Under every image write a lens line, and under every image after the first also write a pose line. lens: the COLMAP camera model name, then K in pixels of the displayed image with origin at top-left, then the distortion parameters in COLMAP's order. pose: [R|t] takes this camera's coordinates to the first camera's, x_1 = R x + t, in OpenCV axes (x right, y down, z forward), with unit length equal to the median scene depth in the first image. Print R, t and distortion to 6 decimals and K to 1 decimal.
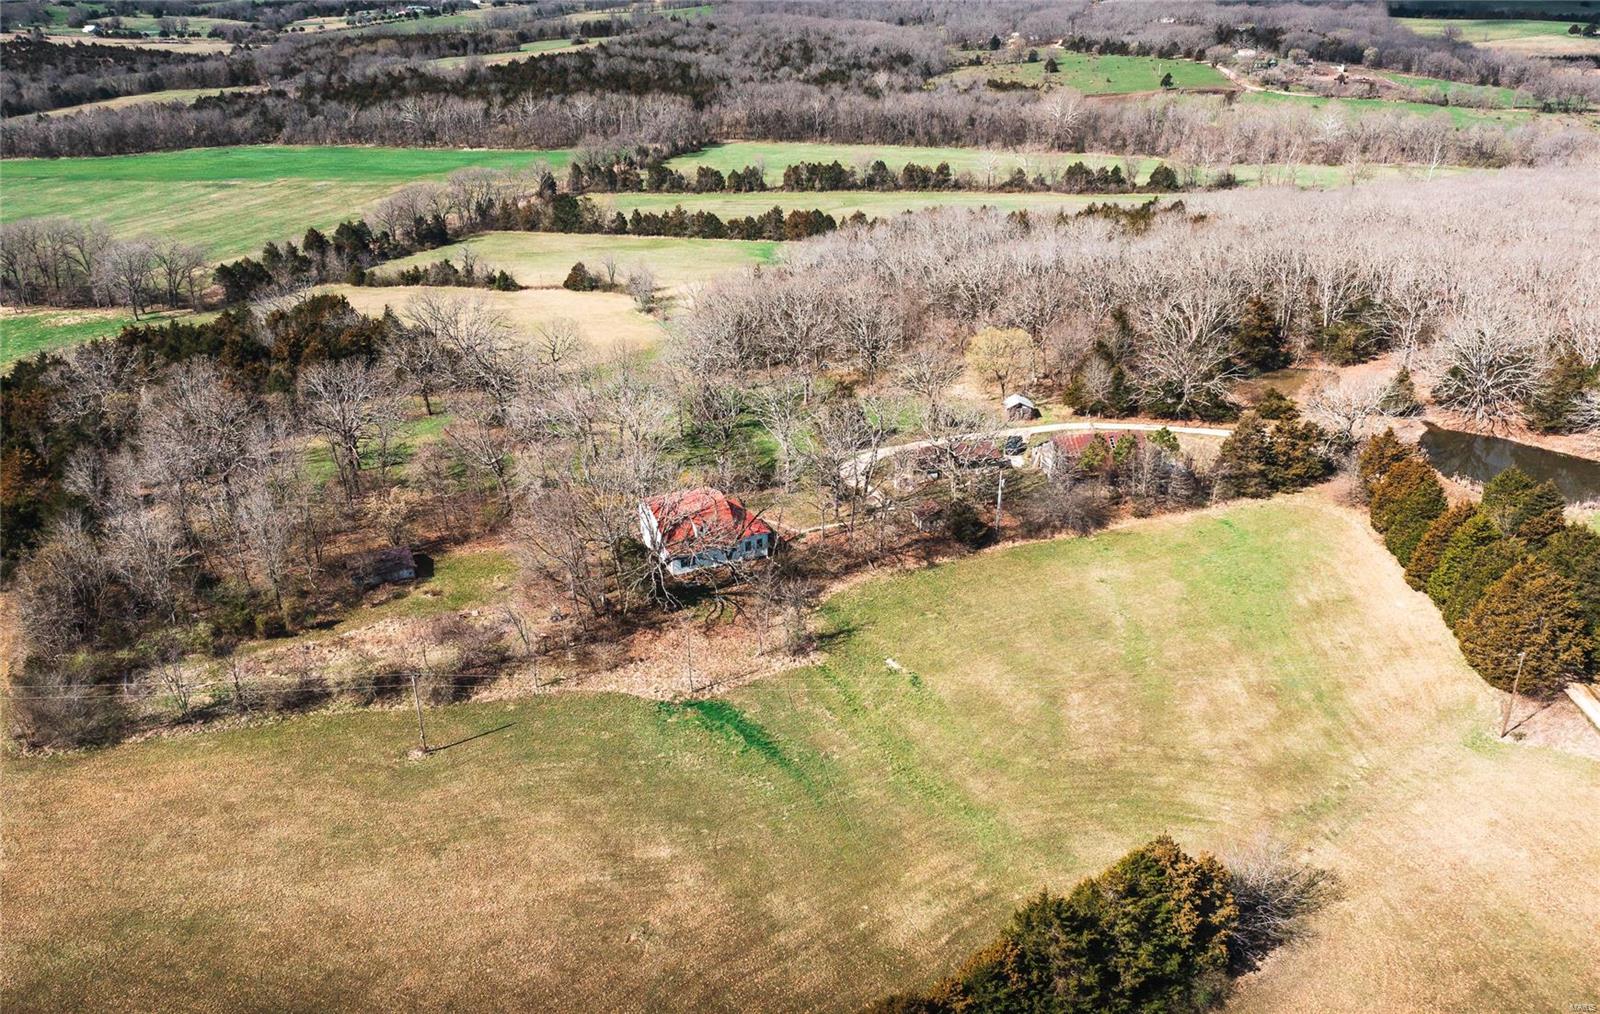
lens RADIAL K [[1255.5, 0, 807.5], [0, 1255.5, 532.4], [0, 0, 1]] dist [-0.021594, 0.003205]
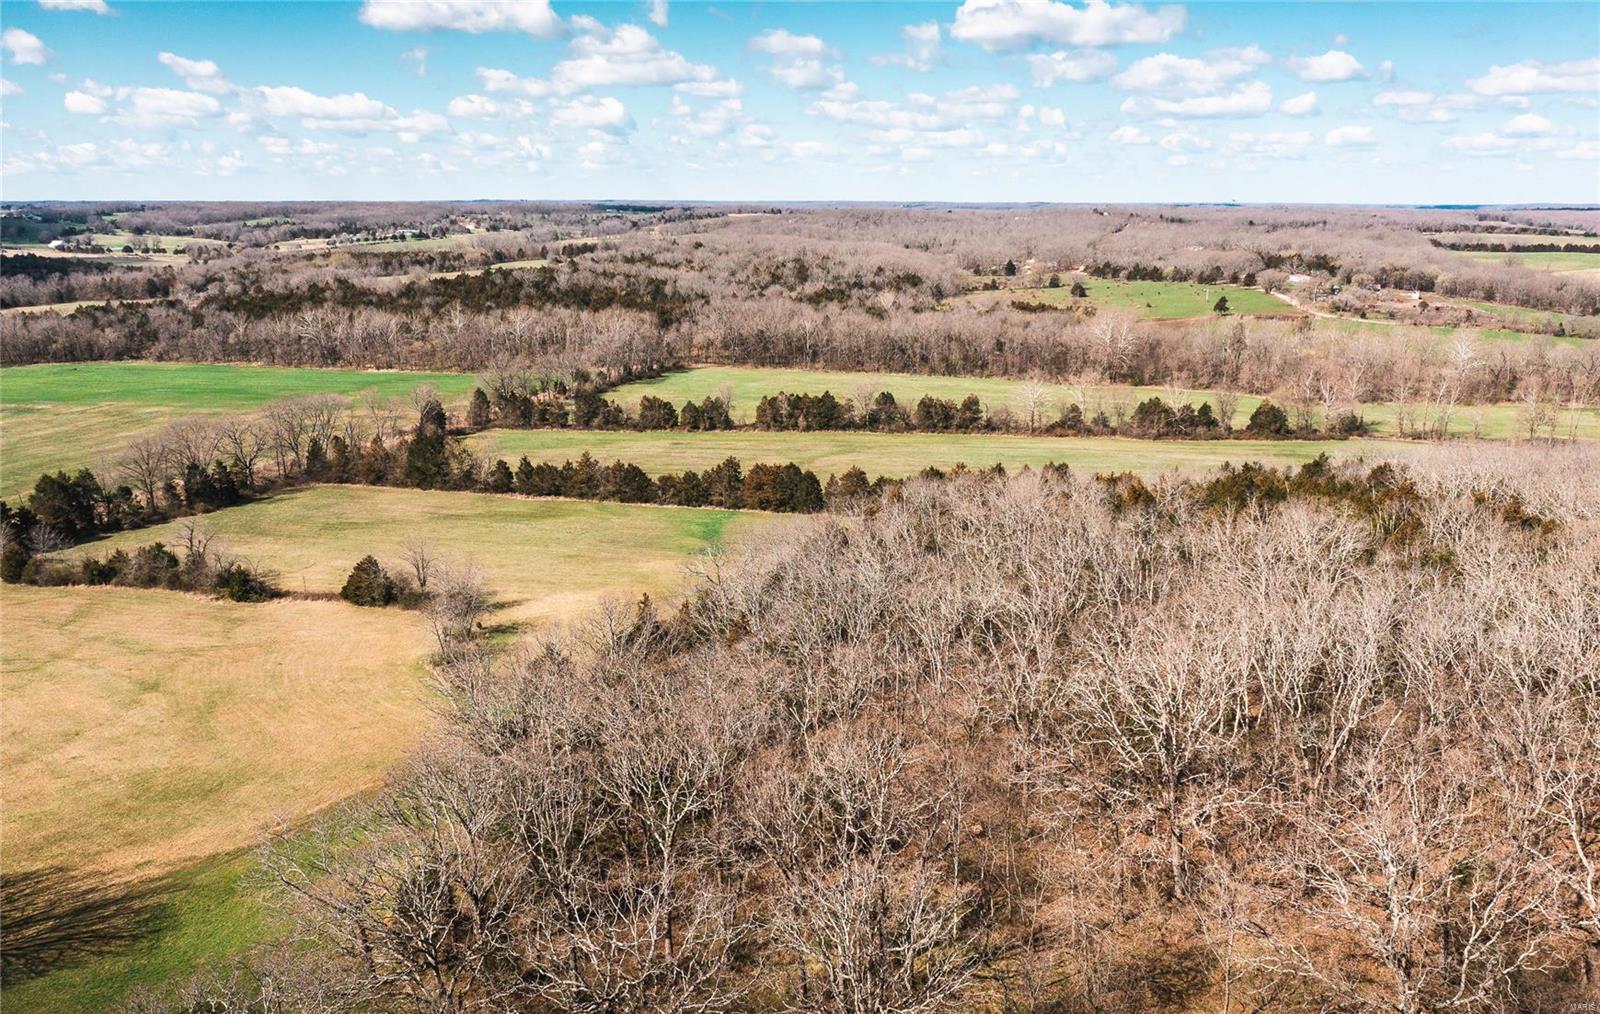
lens RADIAL K [[1255.5, 0, 807.5], [0, 1255.5, 532.4], [0, 0, 1]] dist [-0.021594, 0.003205]
pose [[0.999890, 0.014646, -0.002411, 0.014148], [-0.014842, 0.984590, -0.174250, -0.084023], [-0.000178, 0.174267, 0.984698, 0.280447]]
